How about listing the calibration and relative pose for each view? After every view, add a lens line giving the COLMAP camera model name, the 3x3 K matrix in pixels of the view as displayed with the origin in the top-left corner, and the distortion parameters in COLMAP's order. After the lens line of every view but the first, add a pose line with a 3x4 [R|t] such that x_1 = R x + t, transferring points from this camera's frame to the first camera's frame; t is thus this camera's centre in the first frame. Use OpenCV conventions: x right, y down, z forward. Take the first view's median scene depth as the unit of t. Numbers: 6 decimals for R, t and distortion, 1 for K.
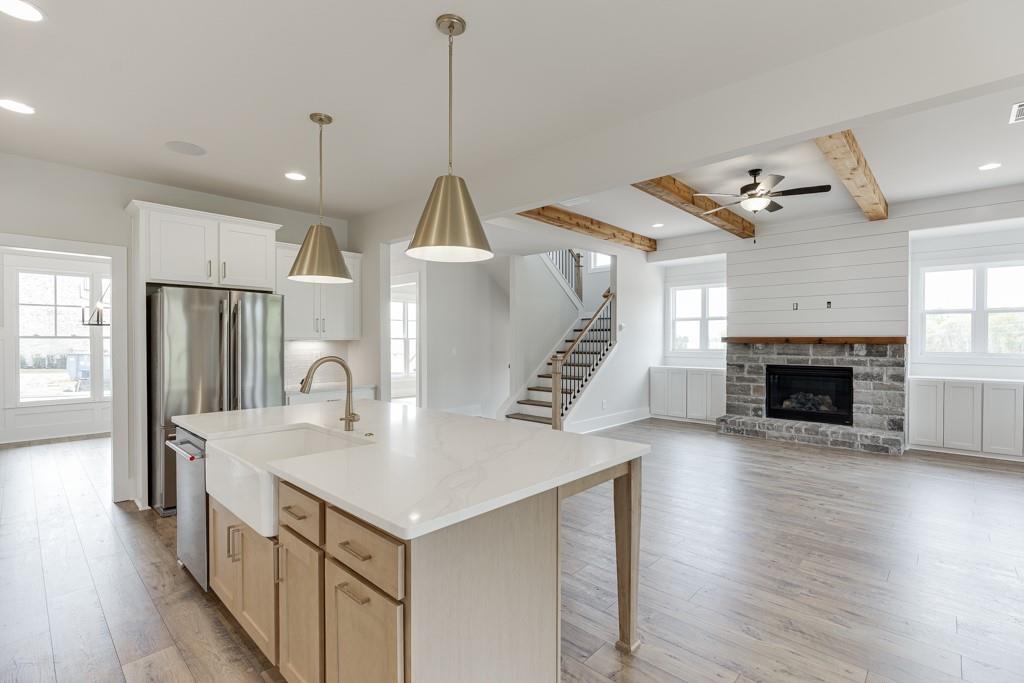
lens RADIAL K [[471.5, 0, 512.0], [0, 471.5, 341.5], [0, 0, 1]] dist [-0.002736, -0.000150]
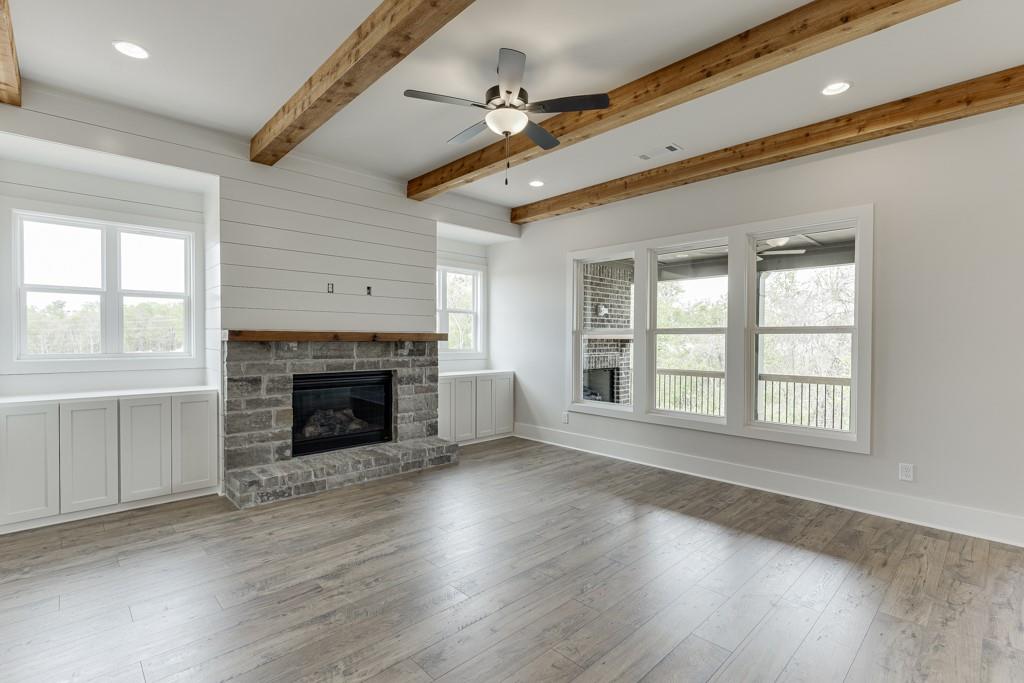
lens RADIAL K [[471.5, 0, 512.0], [0, 471.5, 341.5], [0, 0, 1]] dist [-0.002736, -0.000150]
pose [[0.046585, -0.007364, 0.998887, -0.087454], [-0.001780, 0.999971, 0.007455, -0.001359], [-0.998913, -0.002126, 0.046571, 0.722609]]
